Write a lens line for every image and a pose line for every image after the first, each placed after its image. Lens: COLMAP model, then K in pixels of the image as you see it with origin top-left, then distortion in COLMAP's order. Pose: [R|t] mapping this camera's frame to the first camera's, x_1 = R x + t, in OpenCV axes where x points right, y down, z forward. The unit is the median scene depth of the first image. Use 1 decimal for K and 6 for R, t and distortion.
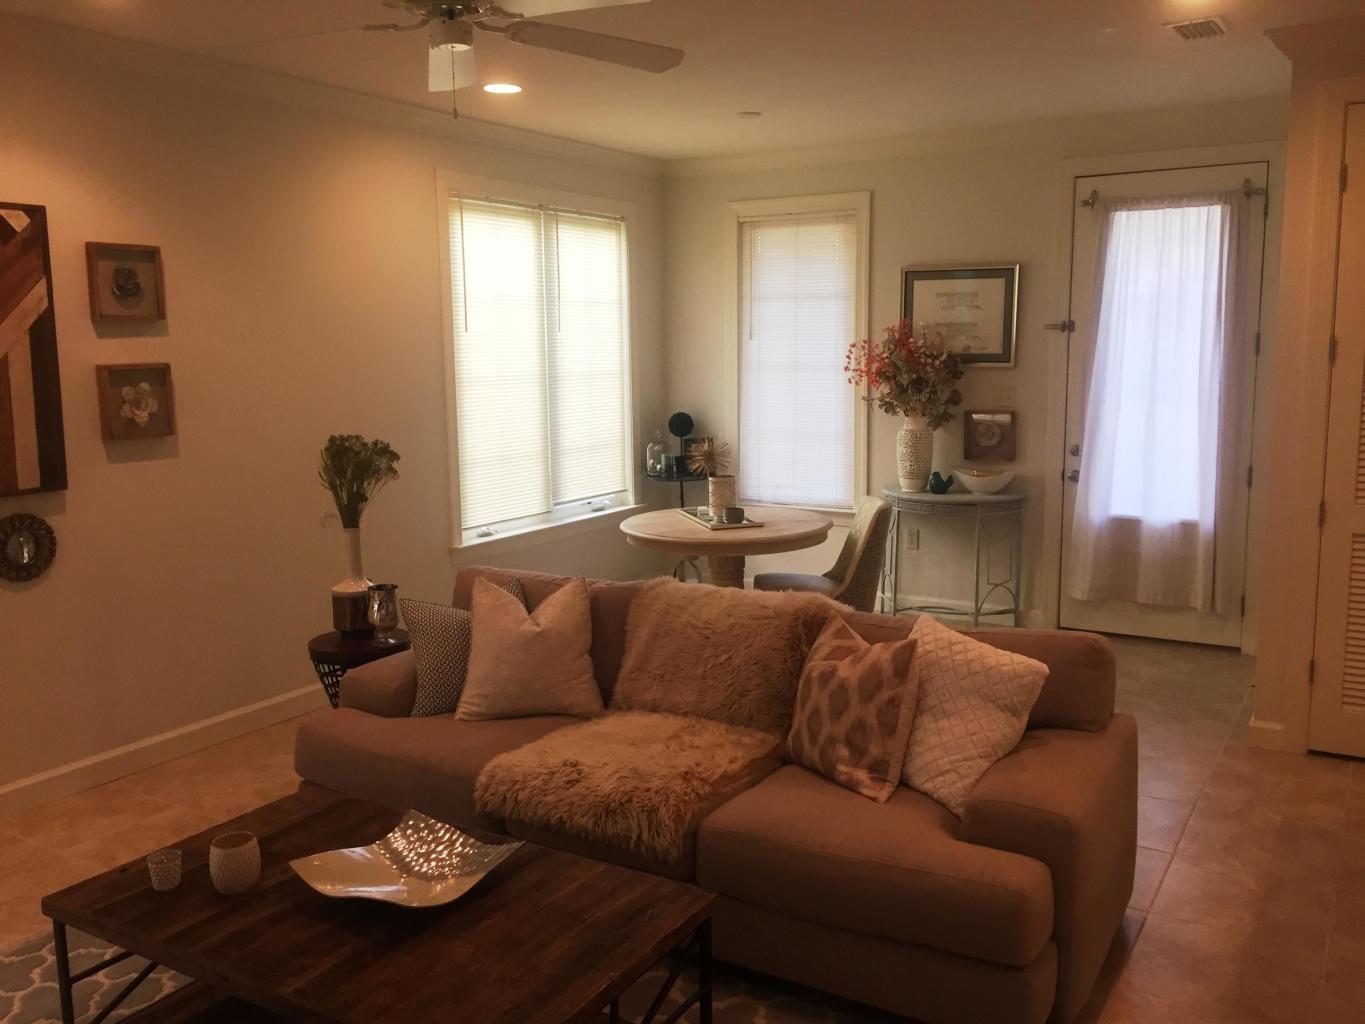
lens RADIAL K [[1169.0, 0, 682.5], [0, 1169.0, 512.0], [0, 0, 1]] dist [0.062630, -0.081217]
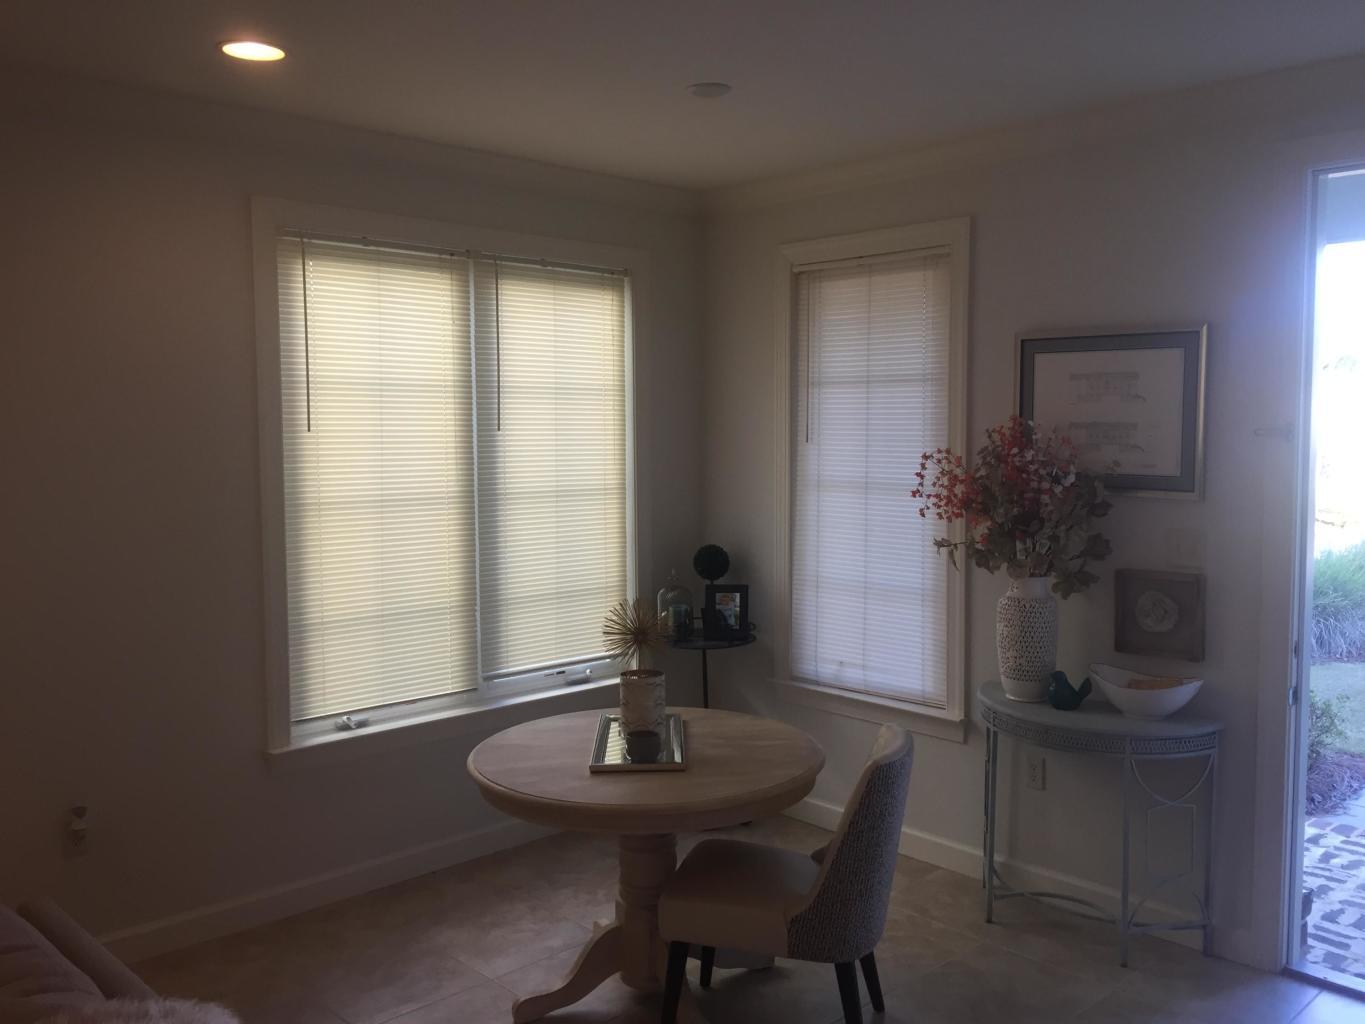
lens RADIAL K [[1151.5, 0, 682.5], [0, 1151.5, 512.0], [0, 0, 1]] dist [0.035939, -0.004689]
pose [[0.965039, 0.027644, -0.260644, 0.181682], [-0.046239, 0.996782, -0.065482, -0.066980], [0.257995, 0.075245, 0.963212, 0.379090]]
